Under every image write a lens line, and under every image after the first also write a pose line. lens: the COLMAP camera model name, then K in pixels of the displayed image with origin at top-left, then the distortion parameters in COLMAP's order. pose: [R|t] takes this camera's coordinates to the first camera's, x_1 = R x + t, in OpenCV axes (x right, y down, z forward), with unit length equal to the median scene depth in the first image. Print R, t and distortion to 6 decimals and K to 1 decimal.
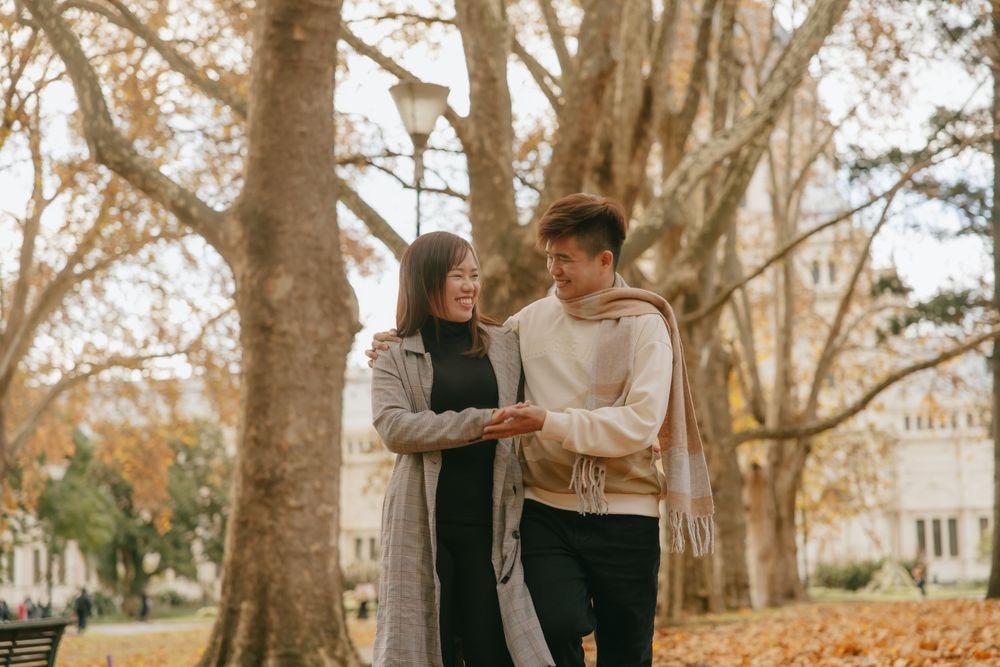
lens RADIAL K [[2025.7, 0, 496.3], [0, 2025.7, 336.9], [0, 0, 1]] dist [0.093336, -0.044354]
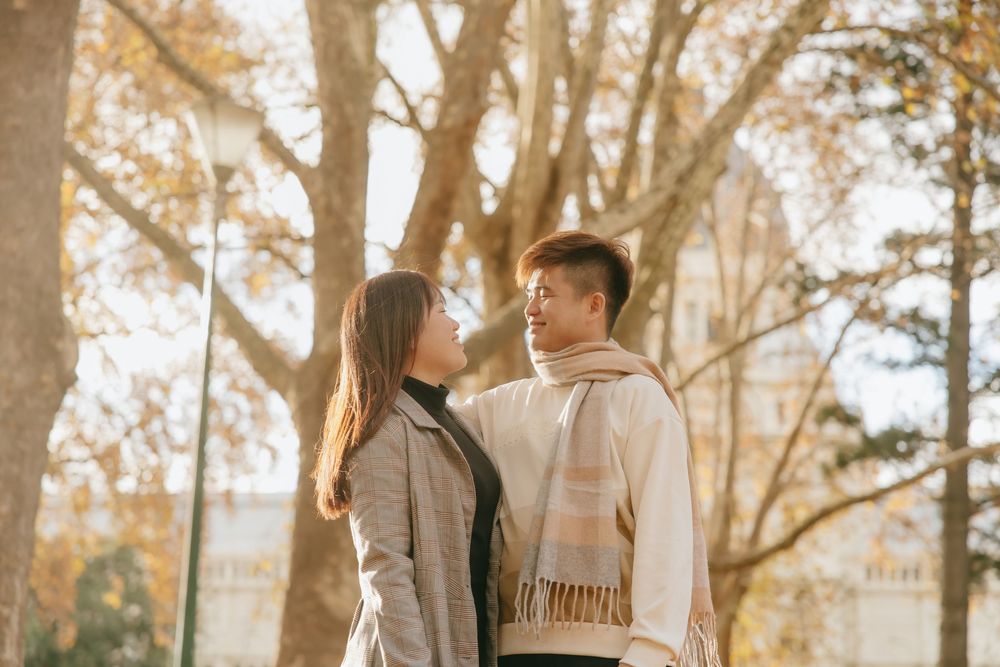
lens RADIAL K [[1988.3, 0, 504.3], [0, 1988.3, 335.3], [0, 0, 1]] dist [0.031384, -0.008343]
pose [[0.998818, 0.048325, 0.005157, 0.050728], [-0.047837, 0.996319, -0.071135, 0.013964], [-0.008575, 0.070804, 0.997453, 0.130538]]
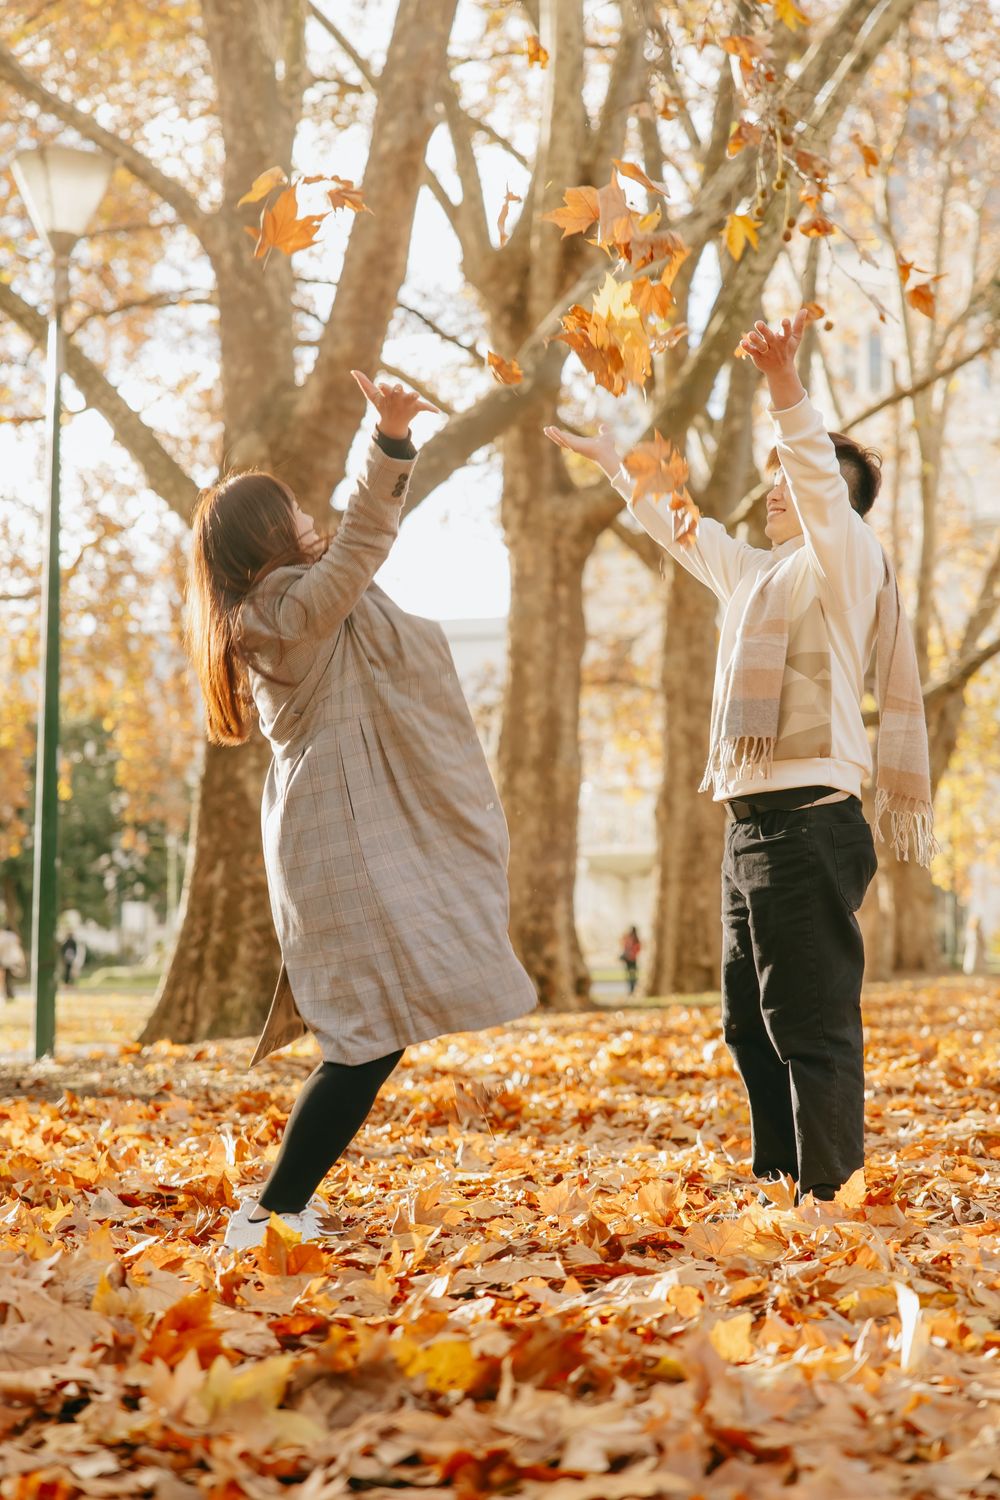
lens RADIAL K [[2933.5, 0, 494.1], [0, 2933.5, 747.3], [0, 0, 1]] dist [0.049443, 0.134544]
pose [[0.998132, 0.013265, -0.059637, 0.102251], [-0.009899, 0.998360, 0.056386, 0.004580], [0.060287, -0.055690, 0.996626, 0.058166]]
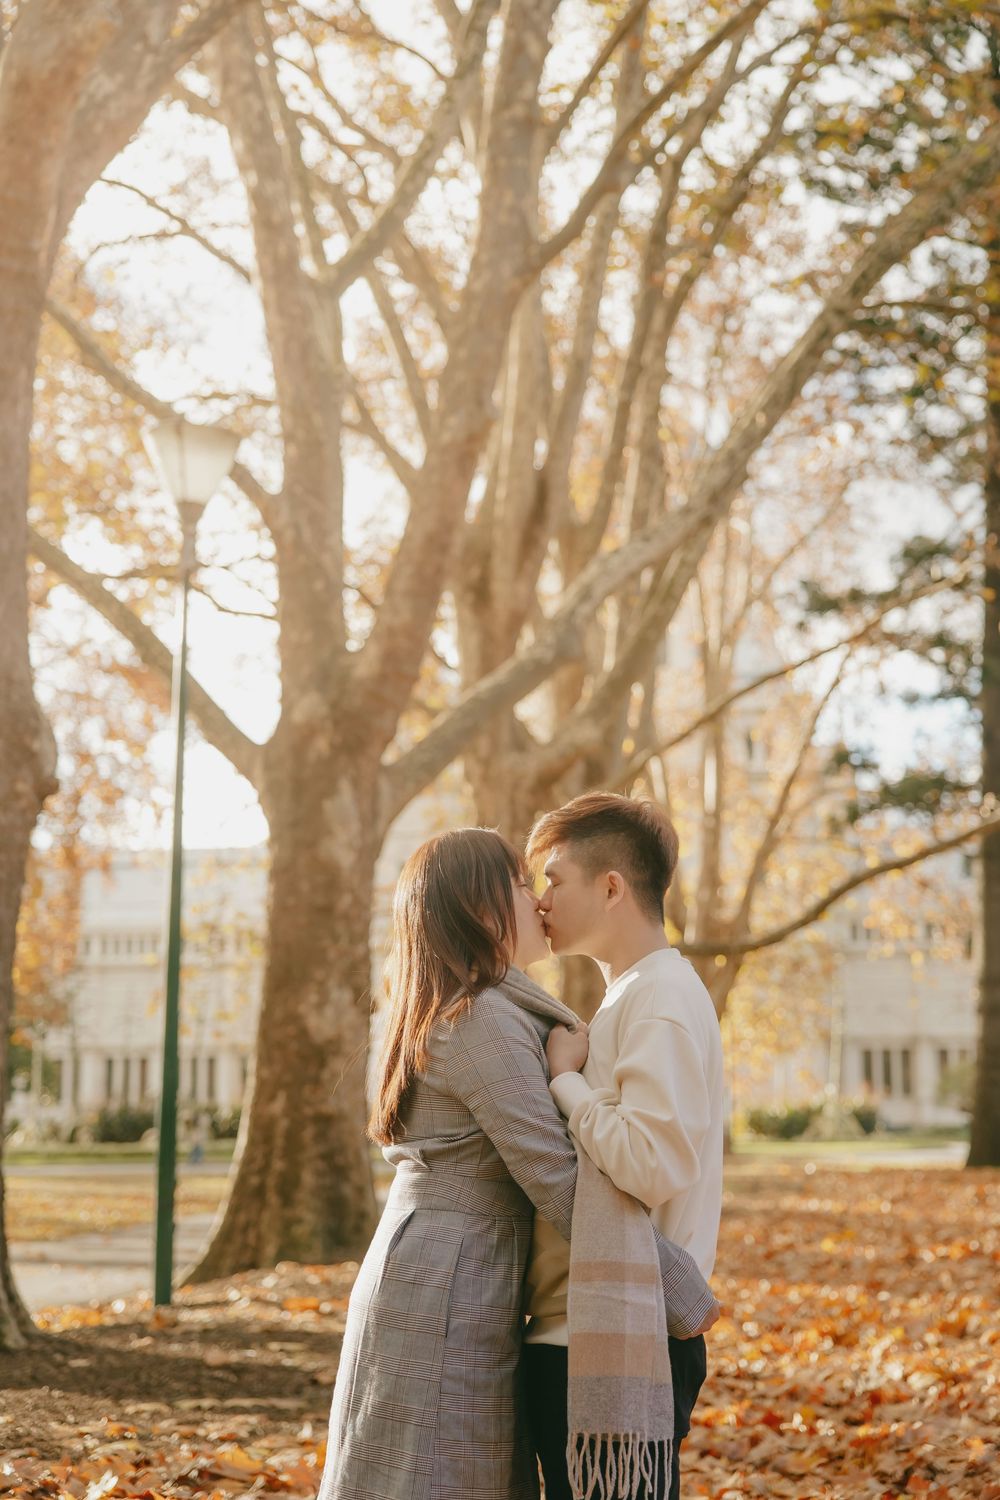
lens RADIAL K [[2348.2, 0, 499.6], [0, 2348.2, 752.6], [0, 0, 1]] dist [0.028117, 0.014302]
pose [[0.998183, 0.028982, 0.052821, 0.016846], [-0.027506, 0.999216, -0.028461, 0.001144], [-0.053605, 0.026956, 0.998198, 0.149352]]
